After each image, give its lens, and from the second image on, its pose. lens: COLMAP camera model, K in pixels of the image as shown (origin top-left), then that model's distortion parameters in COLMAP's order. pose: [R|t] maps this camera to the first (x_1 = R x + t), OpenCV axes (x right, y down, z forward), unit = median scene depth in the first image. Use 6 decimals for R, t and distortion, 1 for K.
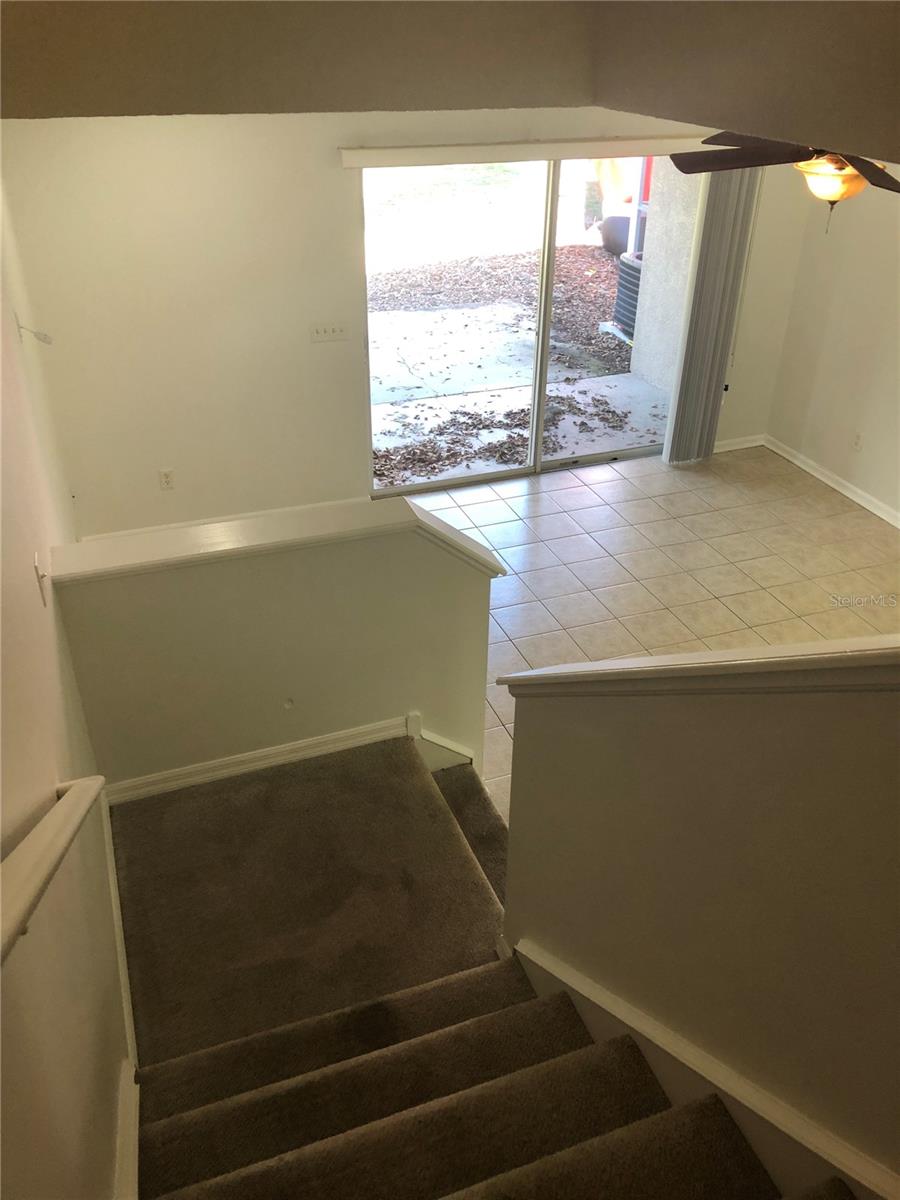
lens RADIAL K [[983.8, 0, 453.0], [0, 983.8, 600.2], [0, 0, 1]] dist [0.062250, -0.001843]
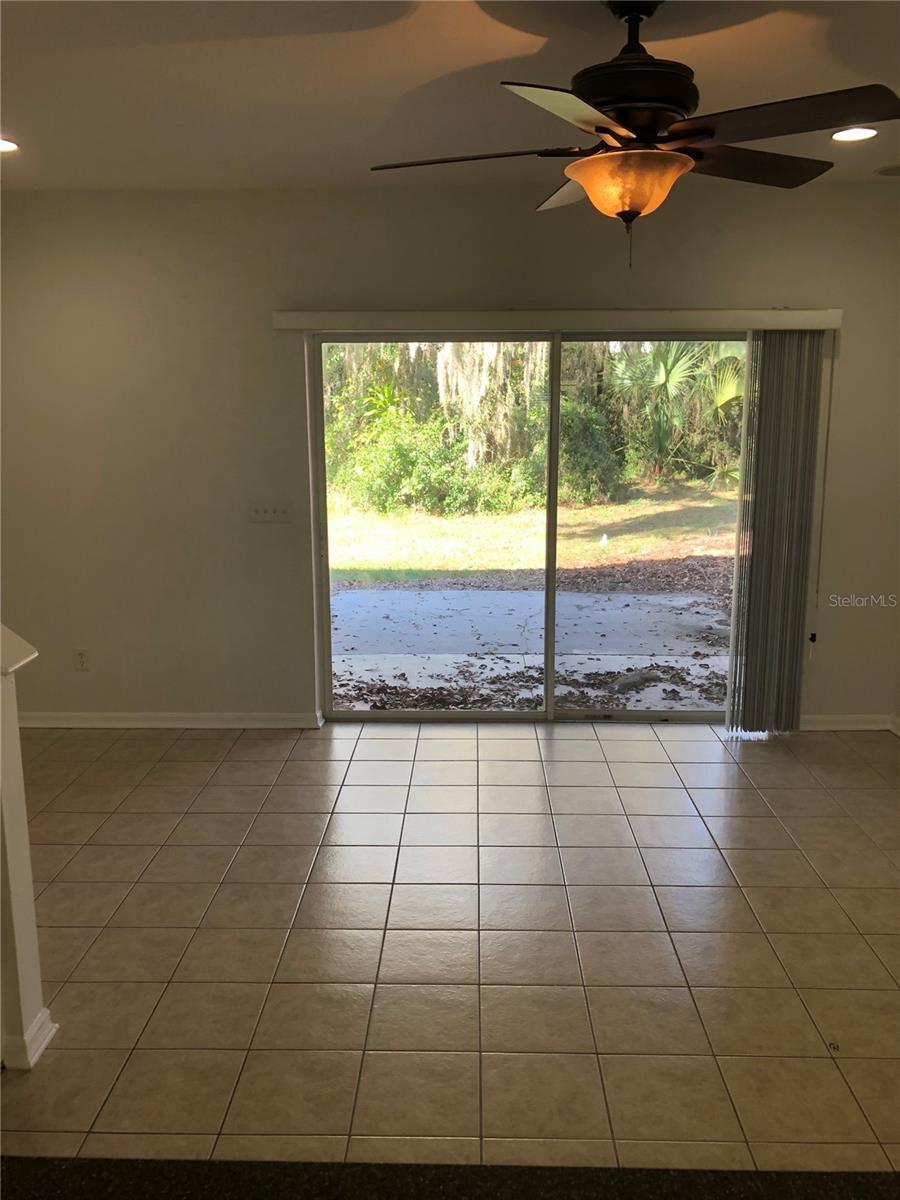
lens RADIAL K [[983.8, 0, 453.2], [0, 983.8, 602.7], [0, 0, 1]] dist [0.062250, -0.001843]
pose [[0.931343, 0.063311, -0.358597, 0.255637], [-0.183333, 0.932381, -0.311536, 0.035822], [0.314625, 0.355889, 0.879974, 0.226634]]
